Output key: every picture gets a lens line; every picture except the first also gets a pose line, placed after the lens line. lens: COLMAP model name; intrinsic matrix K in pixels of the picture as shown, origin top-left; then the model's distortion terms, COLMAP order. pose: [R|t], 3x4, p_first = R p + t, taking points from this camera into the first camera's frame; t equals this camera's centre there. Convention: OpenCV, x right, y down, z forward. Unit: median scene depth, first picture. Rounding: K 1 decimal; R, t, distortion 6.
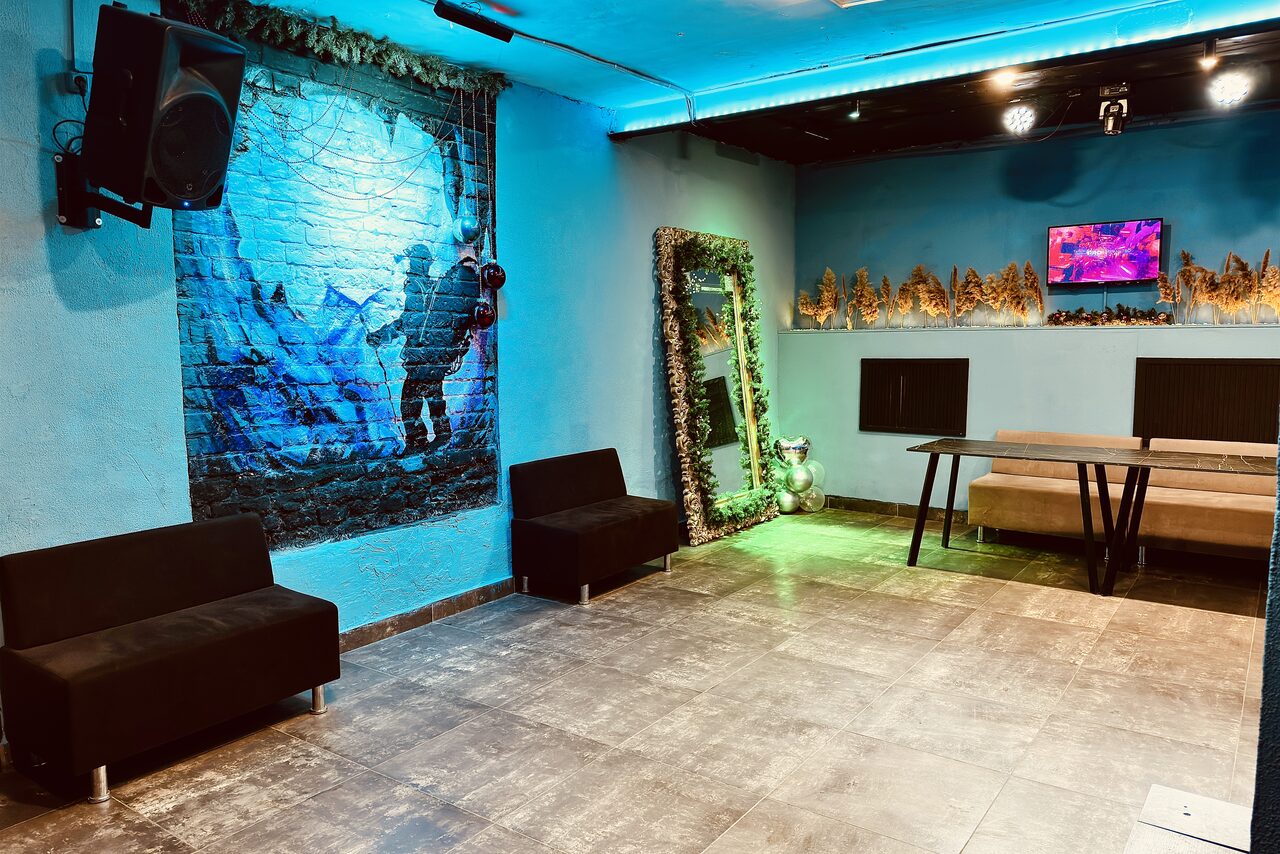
lens RADIAL K [[885.5, 0, 637.9], [0, 885.5, 428.6], [0, 0, 1]] dist [0.150961, -0.257146]
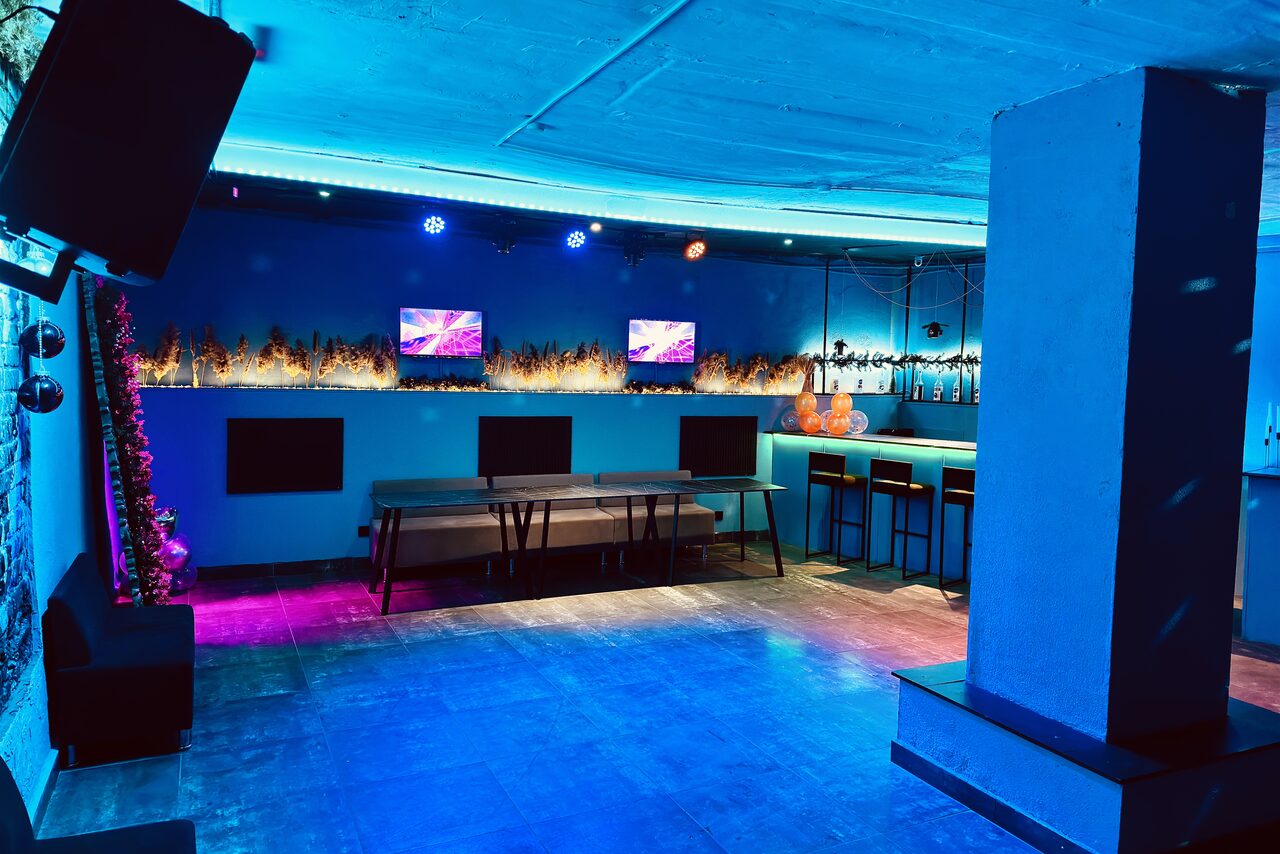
lens RADIAL K [[885.5, 0, 637.9], [0, 885.5, 428.6], [0, 0, 1]] dist [0.150961, -0.257146]
pose [[0.472118, -0.041635, 0.880552, -0.644386], [0.065062, 0.997805, 0.012296, -0.084916], [-0.879131, 0.051485, 0.473791, 0.261370]]
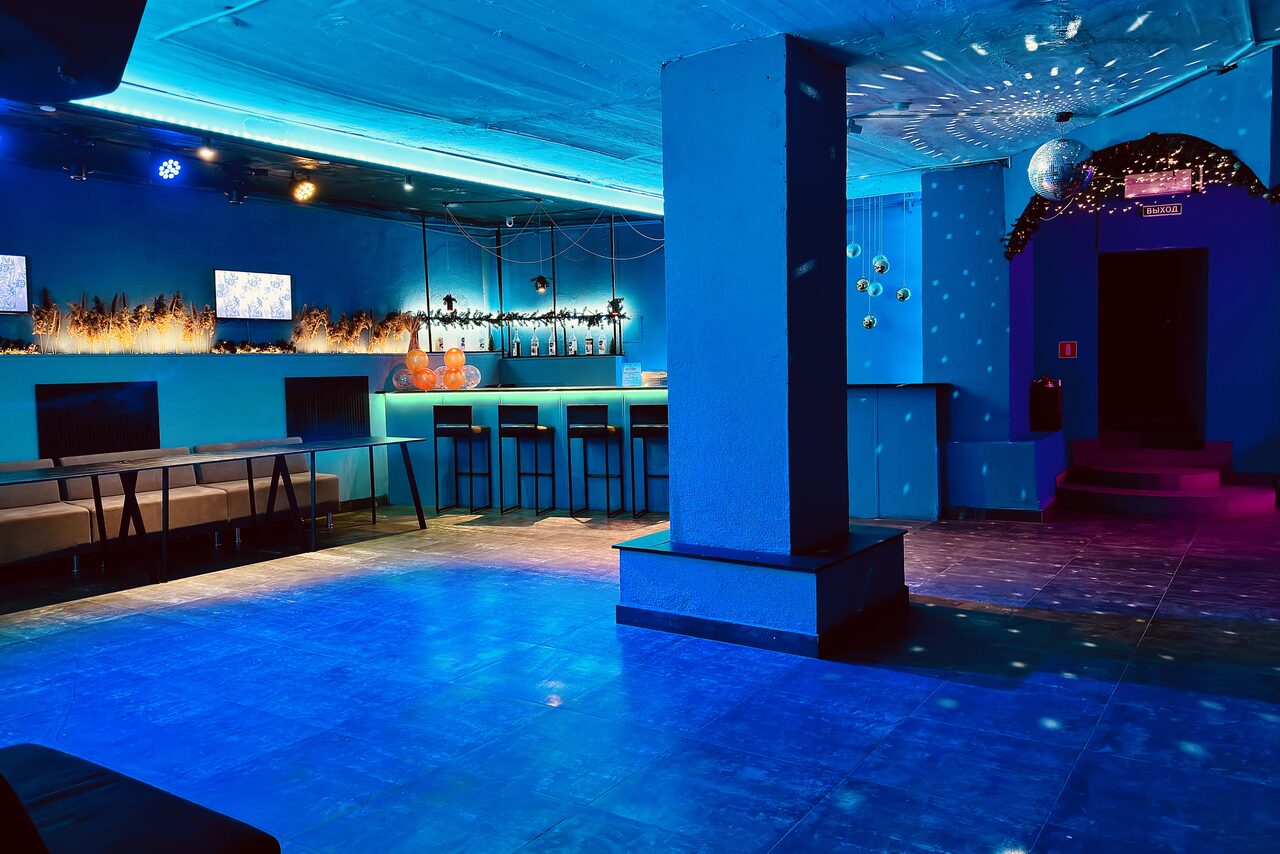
lens RADIAL K [[946.5, 0, 651.4], [0, 946.5, 418.2], [0, 0, 1]] dist [0.137601, -0.230562]
pose [[-0.043661, -0.045148, 0.998026, -0.827422], [0.126236, 0.990722, 0.050340, -0.007411], [-0.991039, 0.128185, -0.037557, 0.458741]]
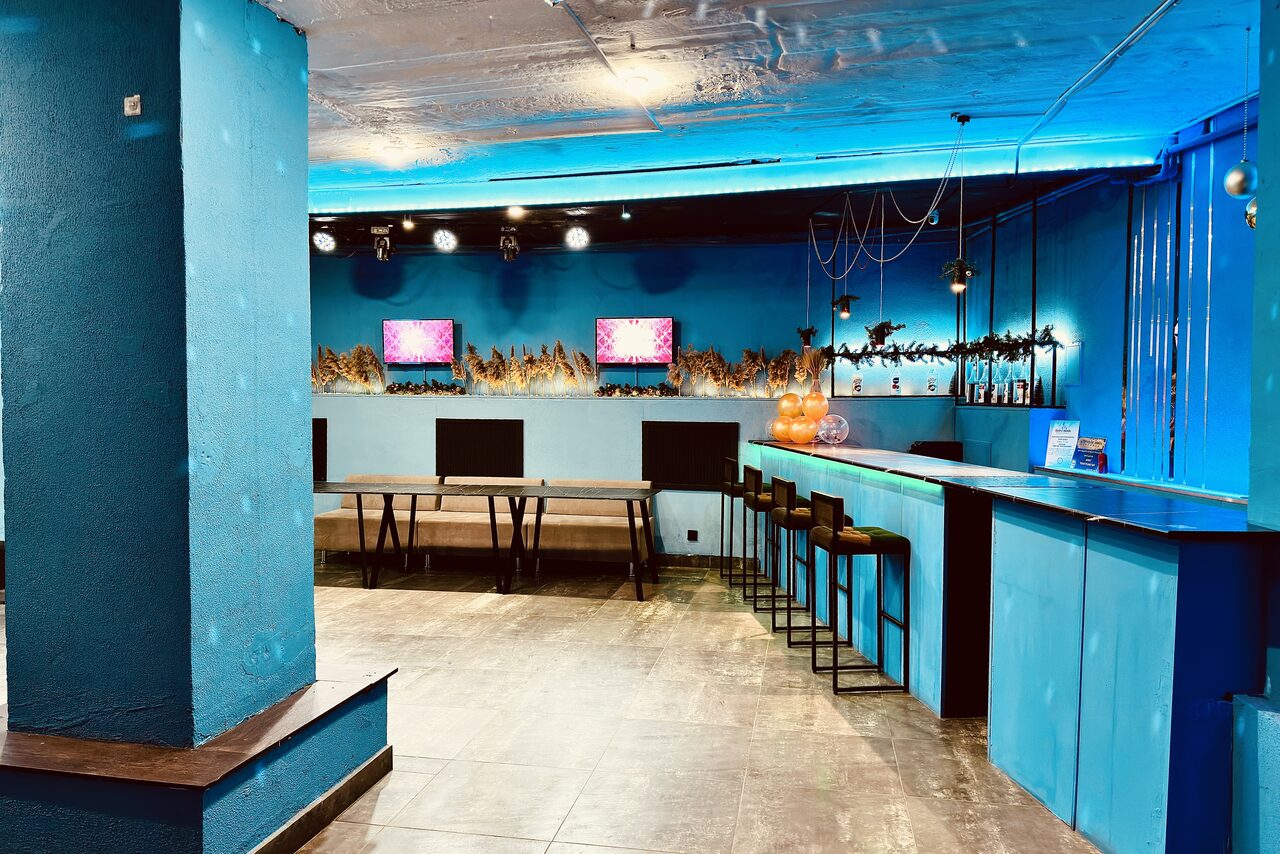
lens RADIAL K [[915.6, 0, 640.0], [0, 915.6, 427.0], [0, 0, 1]] dist [0.101140, -0.000039]
pose [[0.905414, -0.000146, 0.424530, 0.325008], [0.030115, 0.997503, -0.063885, 0.045731], [-0.423460, 0.070628, 0.903157, -0.543805]]
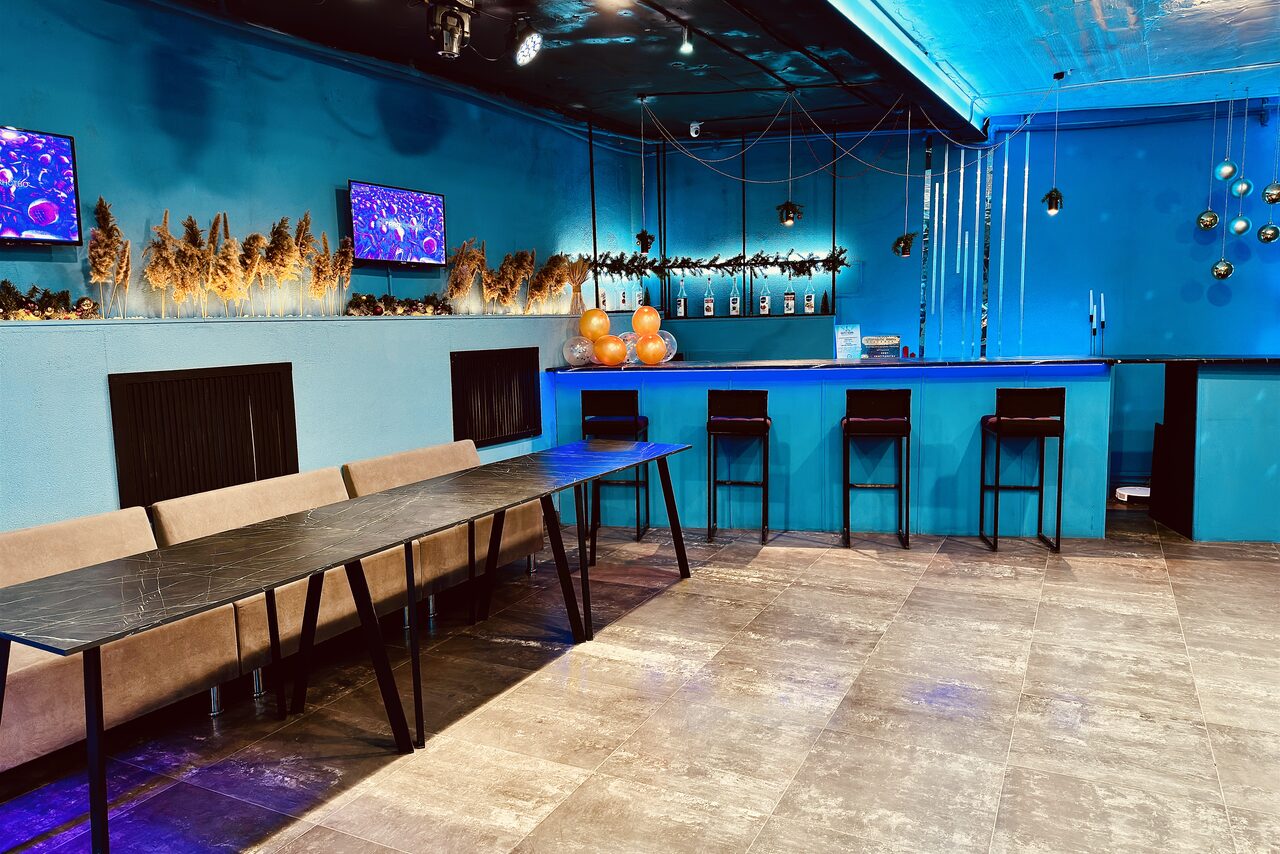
lens RADIAL K [[890.1, 0, 639.4], [0, 890.1, 431.7], [0, 0, 1]] dist [0.114825, -0.170060]
pose [[-0.159949, -0.113391, 0.980591, -0.107418], [0.126215, 0.982878, 0.134243, -0.105837], [-0.979023, 0.145237, -0.142899, 1.033512]]
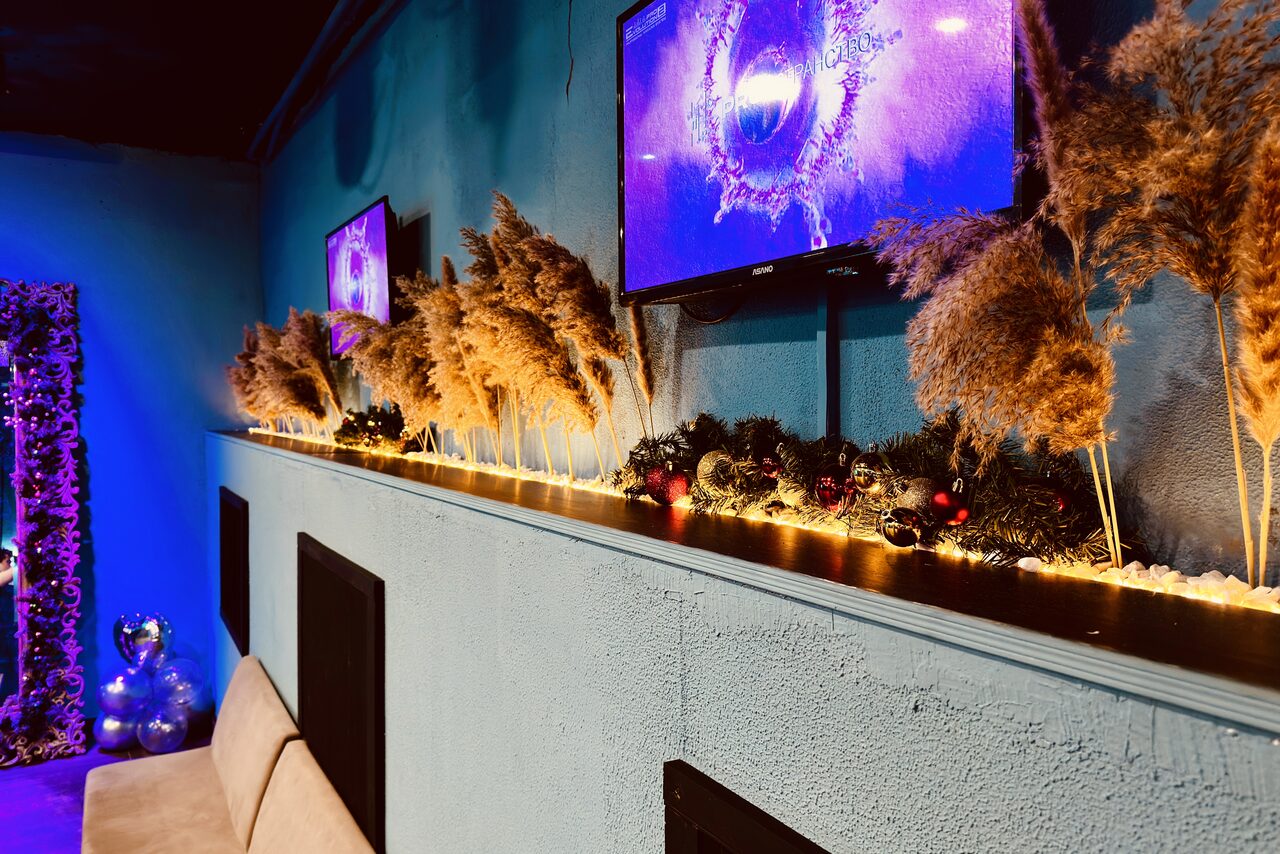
lens RADIAL K [[946.5, 0, 651.4], [0, 946.5, 418.2], [0, 0, 1]] dist [0.137601, -0.230562]
pose [[0.934798, 0.021147, -0.354550, 1.168273], [-0.054770, 0.994869, -0.085067, -0.139583], [0.350932, 0.098939, 0.931159, 0.890557]]
